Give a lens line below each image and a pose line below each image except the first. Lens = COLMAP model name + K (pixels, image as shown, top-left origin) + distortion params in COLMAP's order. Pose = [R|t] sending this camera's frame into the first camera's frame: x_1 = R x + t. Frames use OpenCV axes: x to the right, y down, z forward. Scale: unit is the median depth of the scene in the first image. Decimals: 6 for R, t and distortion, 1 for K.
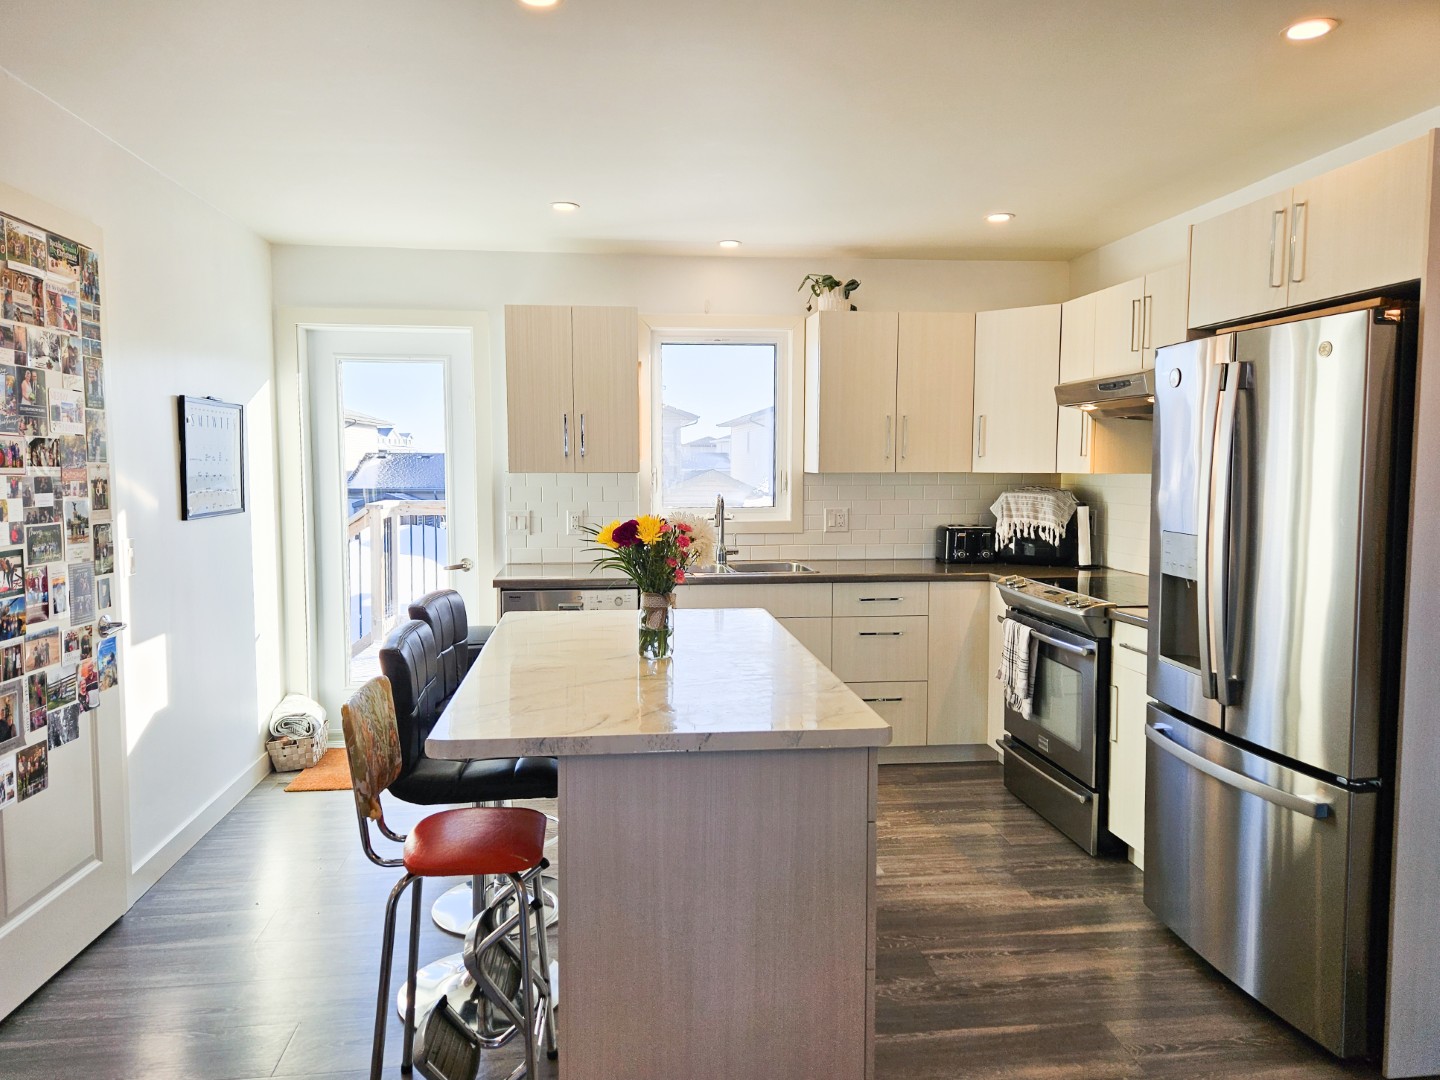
lens RADIAL K [[998.9, 0, 720.0], [0, 998.9, 540.0], [0, 0, 1]] dist [0.056297, -0.058727]
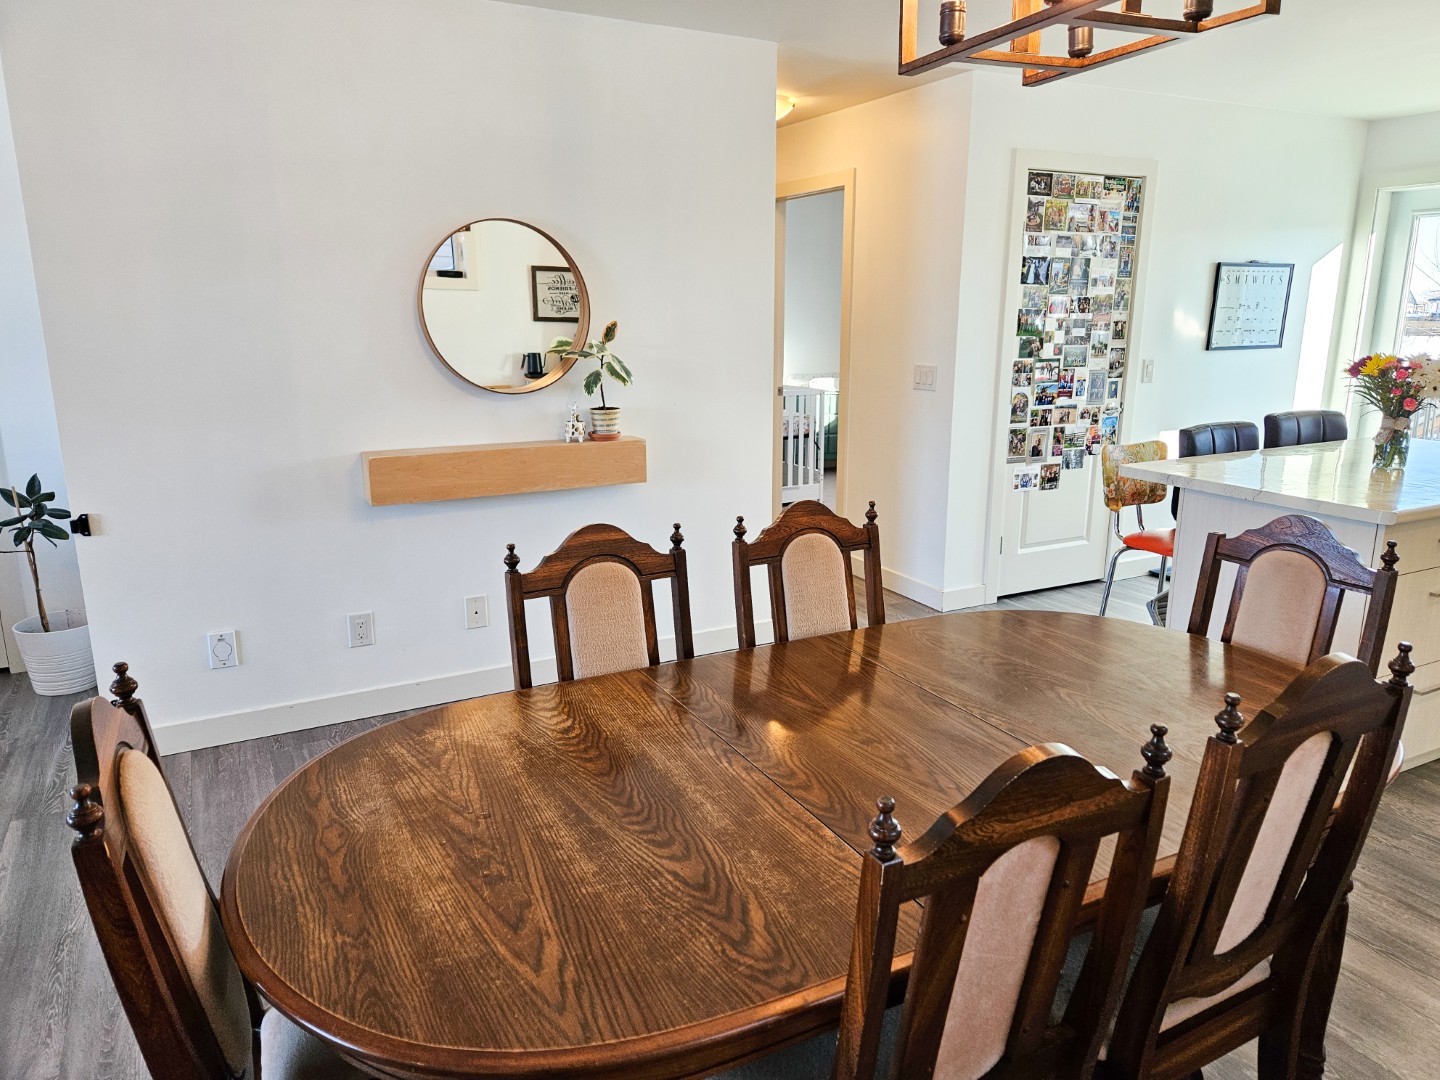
lens RADIAL K [[978.9, 0, 721.8], [0, 978.9, 521.4], [0, 0, 1]] dist [0.081764, -0.067580]
pose [[0.381961, 0.199675, -0.902350, 0.710249], [-0.075865, 0.979860, 0.184713, 0.012716], [0.921059, -0.002097, 0.389417, -0.264258]]
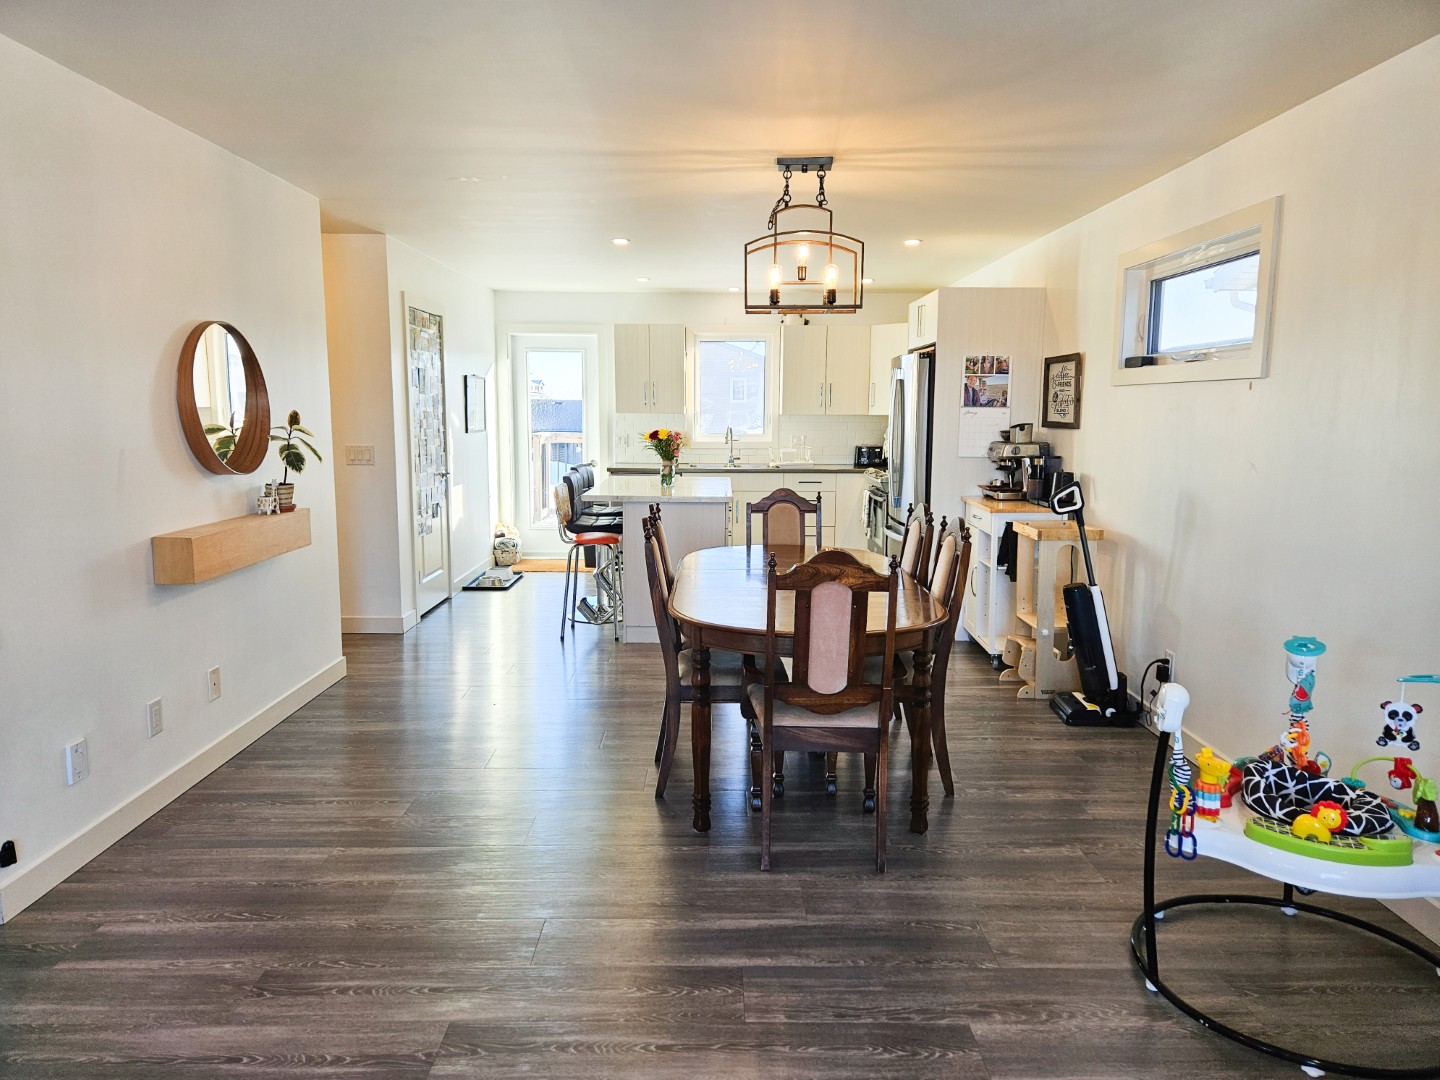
lens RADIAL K [[975.2, 0, 714.4], [0, 975.2, 529.0], [0, 0, 1]] dist [0.073771, -0.061518]
pose [[0.992430, 0.022635, -0.120705, 0.321842], [-0.017241, 0.998813, 0.045546, 0.102504], [0.121593, -0.043120, 0.991643, -1.299763]]
